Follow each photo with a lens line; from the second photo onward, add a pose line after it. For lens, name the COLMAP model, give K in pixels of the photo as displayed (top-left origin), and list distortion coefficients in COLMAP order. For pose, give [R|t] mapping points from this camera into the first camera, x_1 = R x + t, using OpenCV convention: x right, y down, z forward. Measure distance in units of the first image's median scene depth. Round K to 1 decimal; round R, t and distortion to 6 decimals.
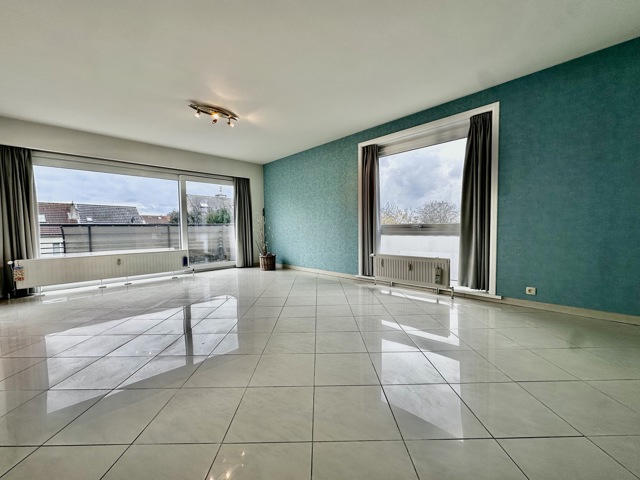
lens RADIAL K [[256.7, 0, 320.8], [0, 256.7, 238.4], [0, 0, 1]] dist [-0.000753, 0.000867]
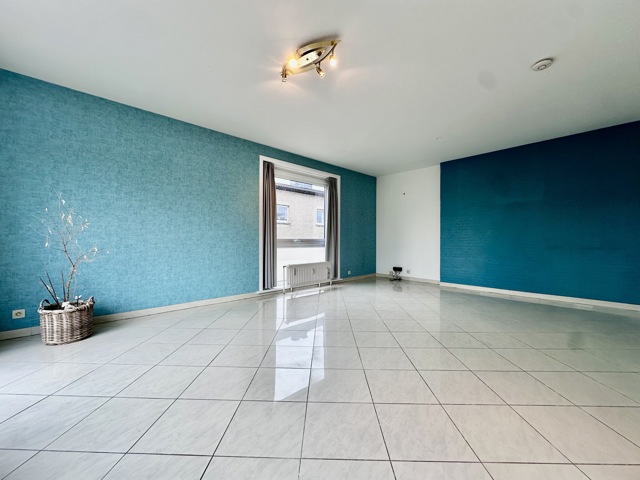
lens RADIAL K [[256.7, 0, 317.4], [0, 256.7, 243.0], [0, 0, 1]] dist [-0.000753, 0.000867]
pose [[0.037486, 0.007779, 0.999267, -0.813031], [0.044187, 0.998979, -0.009435, -0.017129], [-0.998320, 0.044509, 0.037104, 0.757045]]
